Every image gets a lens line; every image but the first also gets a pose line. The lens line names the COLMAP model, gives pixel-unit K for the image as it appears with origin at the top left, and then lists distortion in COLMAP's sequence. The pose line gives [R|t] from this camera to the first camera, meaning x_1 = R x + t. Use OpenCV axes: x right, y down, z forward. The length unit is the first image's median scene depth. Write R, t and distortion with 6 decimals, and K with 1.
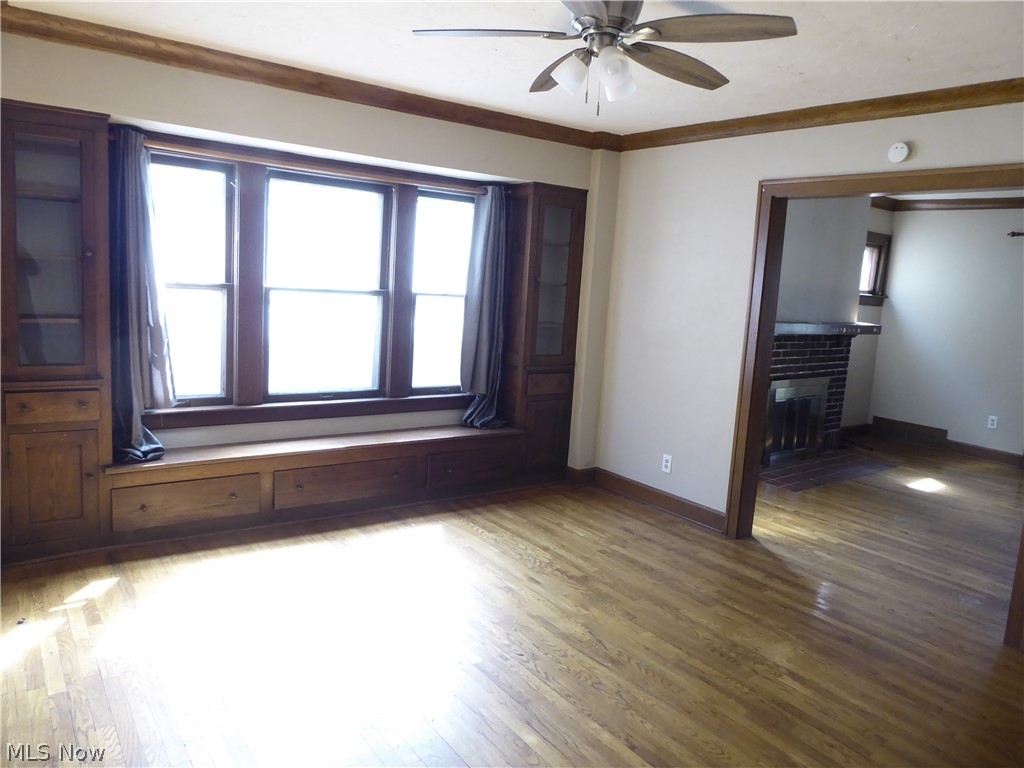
lens RADIAL K [[728.4, 0, 510.9], [0, 728.4, 382.4], [0, 0, 1]] dist [-0.056542, 0.040853]
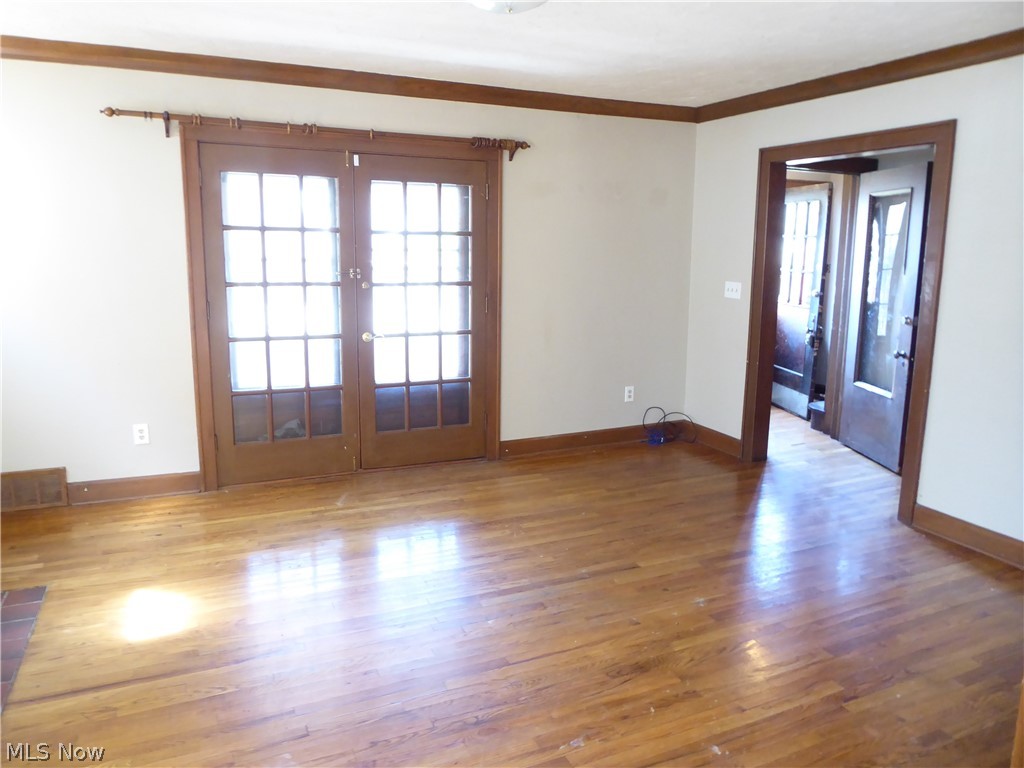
lens RADIAL K [[728.4, 0, 510.9], [0, 728.4, 381.4], [0, 0, 1]] dist [-0.056542, 0.040853]
pose [[0.214893, -0.220122, 0.951508, 0.222606], [0.132699, 0.971815, 0.194851, -0.076863], [-0.967581, 0.084392, 0.238046, 0.685756]]
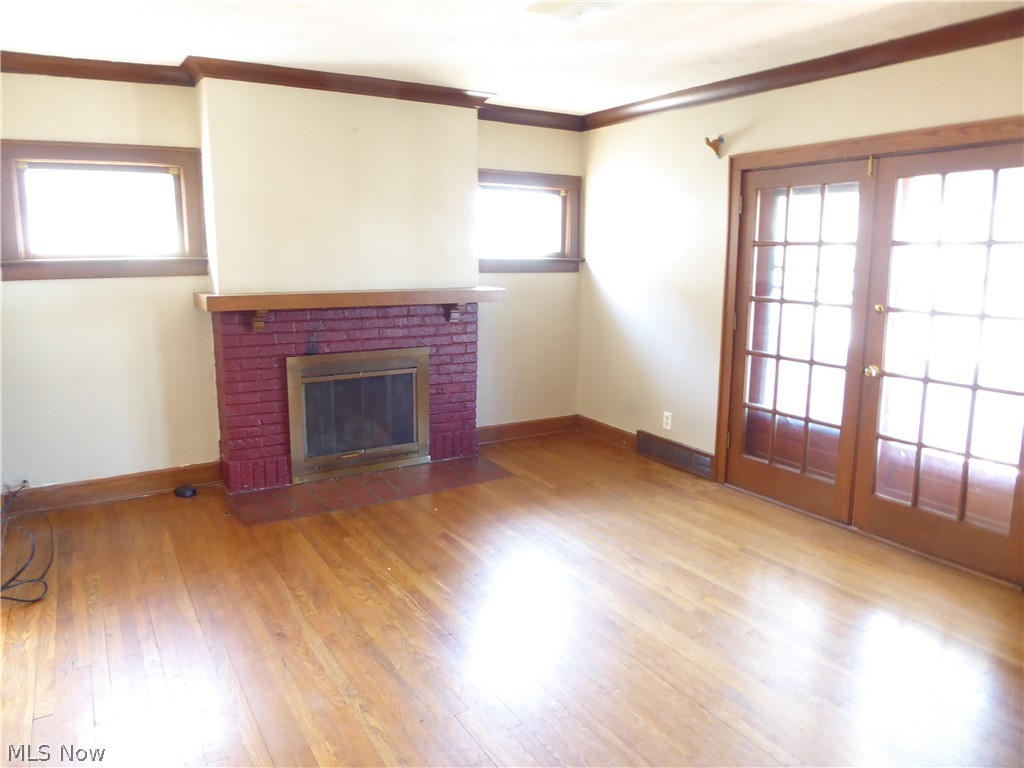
lens RADIAL K [[728.4, 0, 504.0], [0, 728.4, 383.2], [0, 0, 1]] dist [-0.056542, 0.040853]
pose [[0.994275, -0.041995, -0.098253, 0.742548], [0.043215, 0.999012, 0.010323, 0.012042], [0.097723, -0.014510, 0.995108, 0.290196]]
